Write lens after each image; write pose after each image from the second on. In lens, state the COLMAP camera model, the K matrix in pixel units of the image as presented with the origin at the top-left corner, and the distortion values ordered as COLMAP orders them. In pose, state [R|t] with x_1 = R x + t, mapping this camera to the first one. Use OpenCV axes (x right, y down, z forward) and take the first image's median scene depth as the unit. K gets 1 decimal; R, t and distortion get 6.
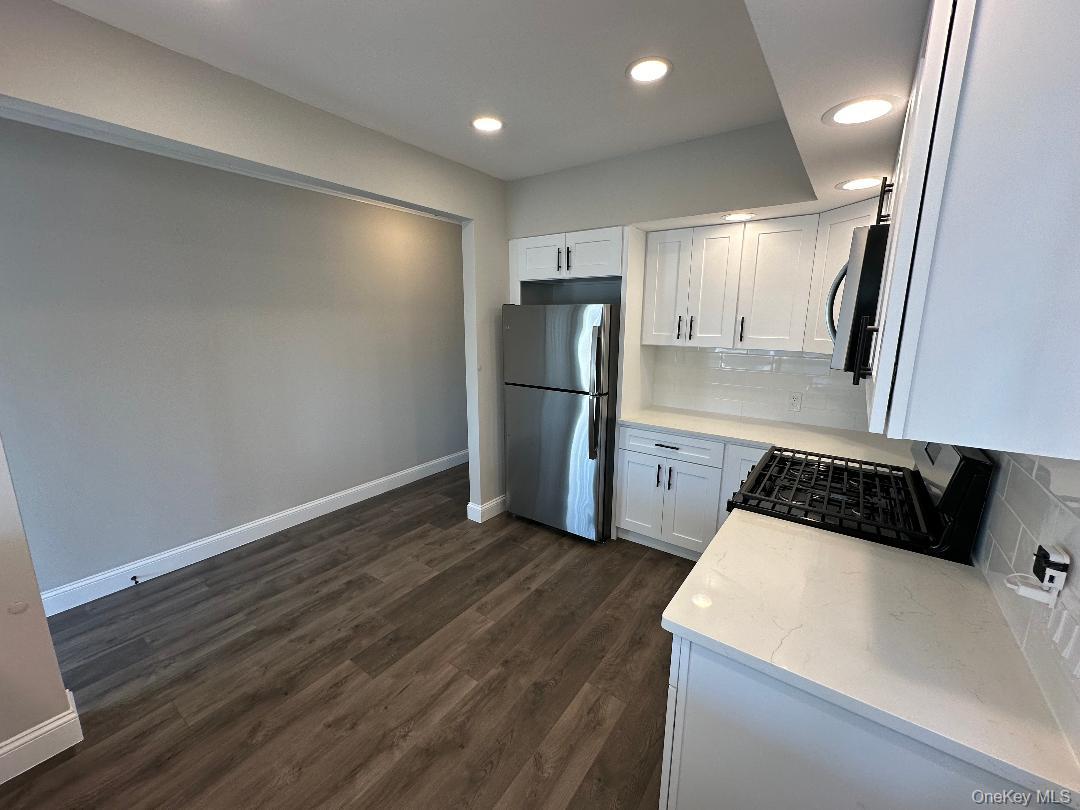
lens RADIAL K [[434.2, 0, 540.8], [0, 434.2, 402.4], [0, 0, 1]] dist [0.000774, -0.000067]
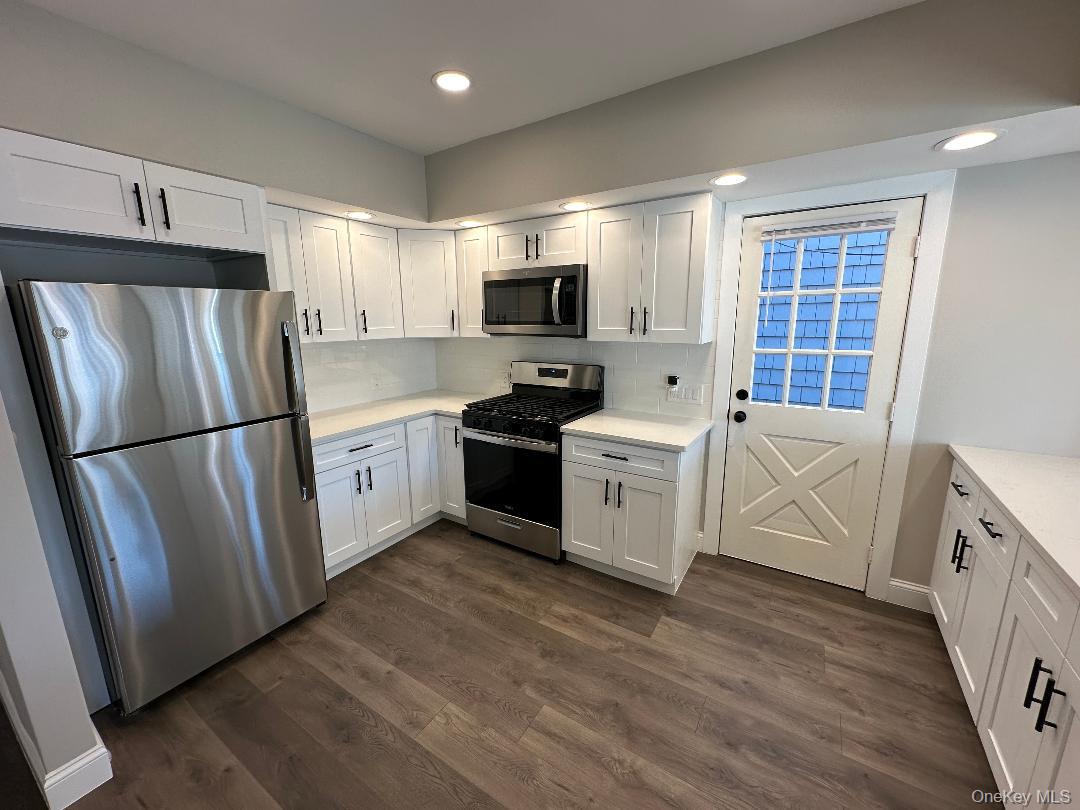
lens RADIAL K [[429.0, 0, 539.5], [0, 429.0, 405.1], [0, 0, 1]] dist [-0.001008, 0.000087]
pose [[-0.047982, -0.210670, 0.976379, -0.606819], [0.202229, 0.955212, 0.216041, -0.108059], [-0.978162, 0.207818, -0.003230, 0.596006]]
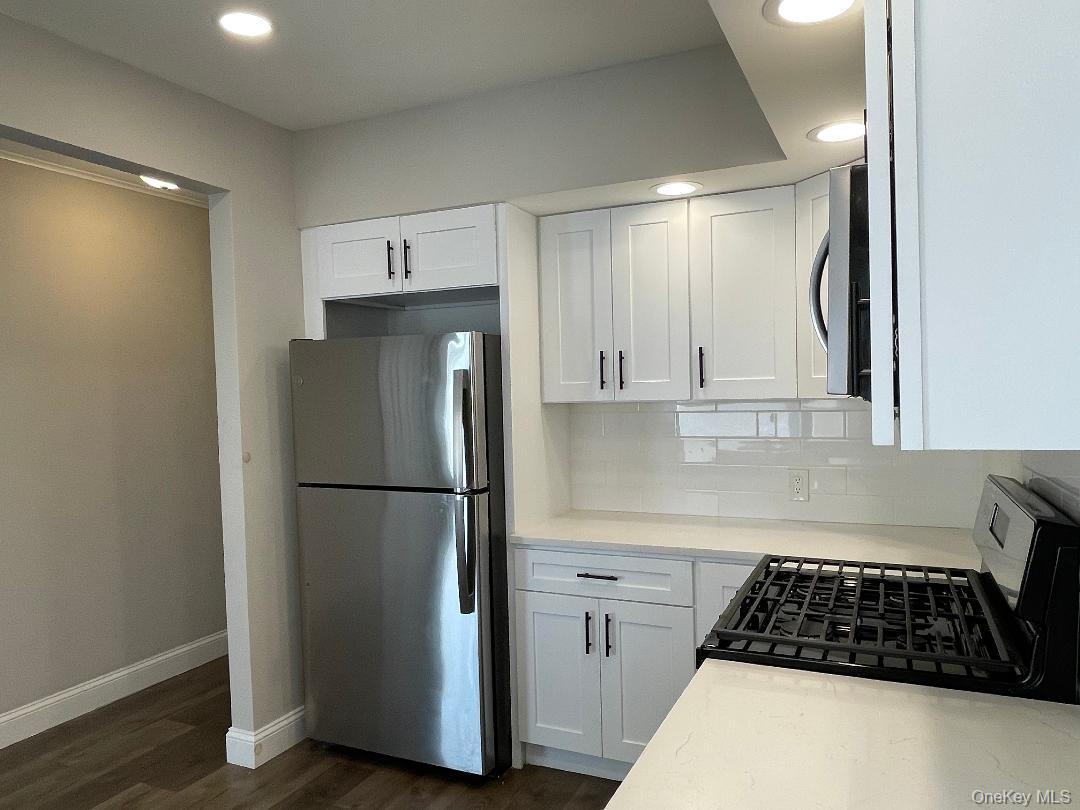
lens RADIAL K [[765.0, 0, 535.4], [0, 765.0, 407.5], [0, 0, 1]] dist [0.001701, -0.007786]
pose [[0.980966, -0.036684, 0.190680, 0.031674], [0.067994, 0.984715, -0.160355, 0.038520], [-0.181883, 0.170268, 0.968466, 0.023073]]
